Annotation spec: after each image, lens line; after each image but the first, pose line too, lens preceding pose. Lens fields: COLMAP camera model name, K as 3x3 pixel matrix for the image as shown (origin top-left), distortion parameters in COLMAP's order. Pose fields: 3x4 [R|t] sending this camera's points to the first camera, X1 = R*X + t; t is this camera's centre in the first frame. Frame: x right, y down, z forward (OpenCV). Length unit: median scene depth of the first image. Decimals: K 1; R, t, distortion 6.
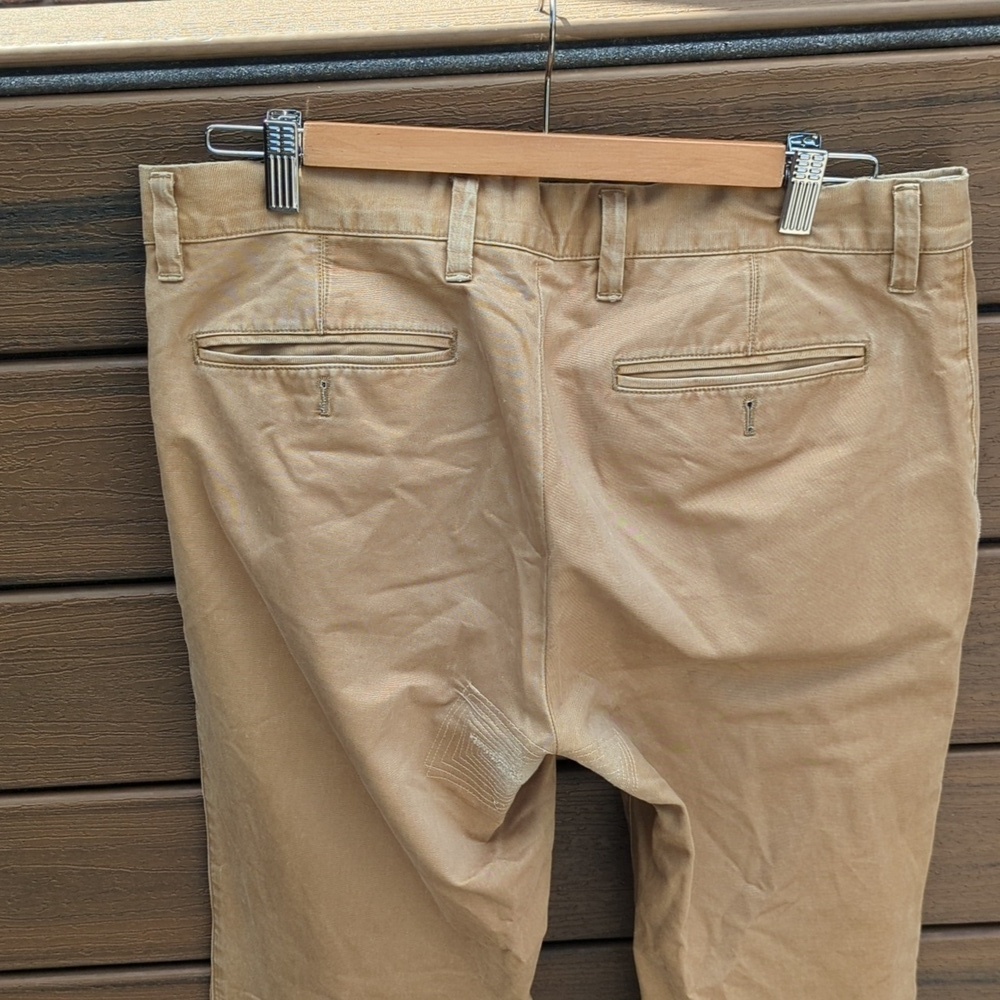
lens RADIAL K [[1720.3, 0, 500.0], [0, 1720.3, 500.0], [0, 0, 1]] dist [0.203216, -1.044564]
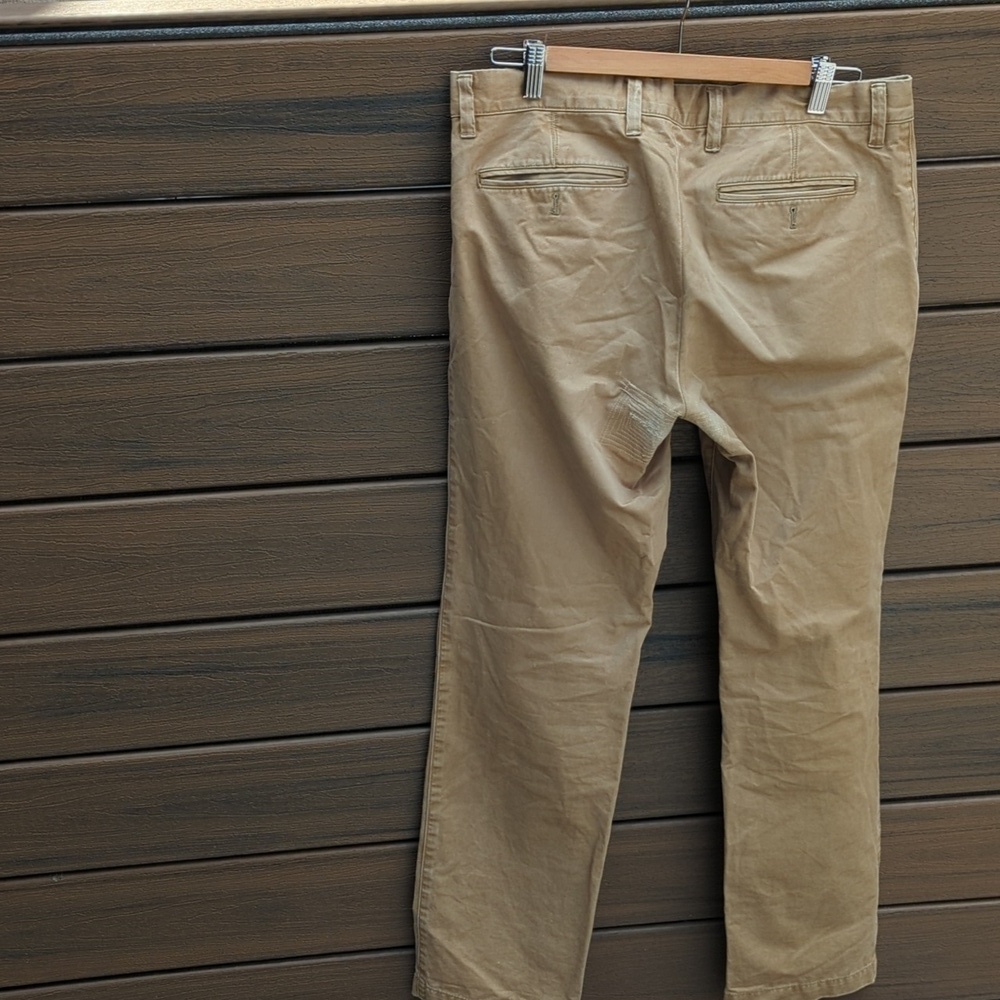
lens RADIAL K [[1720.3, 0, 500.0], [0, 1720.3, 500.0], [0, 0, 1]] dist [0.203216, -1.044564]
pose [[0.996067, -0.016357, 0.087084, -0.307894], [0.021238, 0.998237, -0.055417, 0.327500], [-0.086024, 0.057048, 0.994658, -0.702341]]
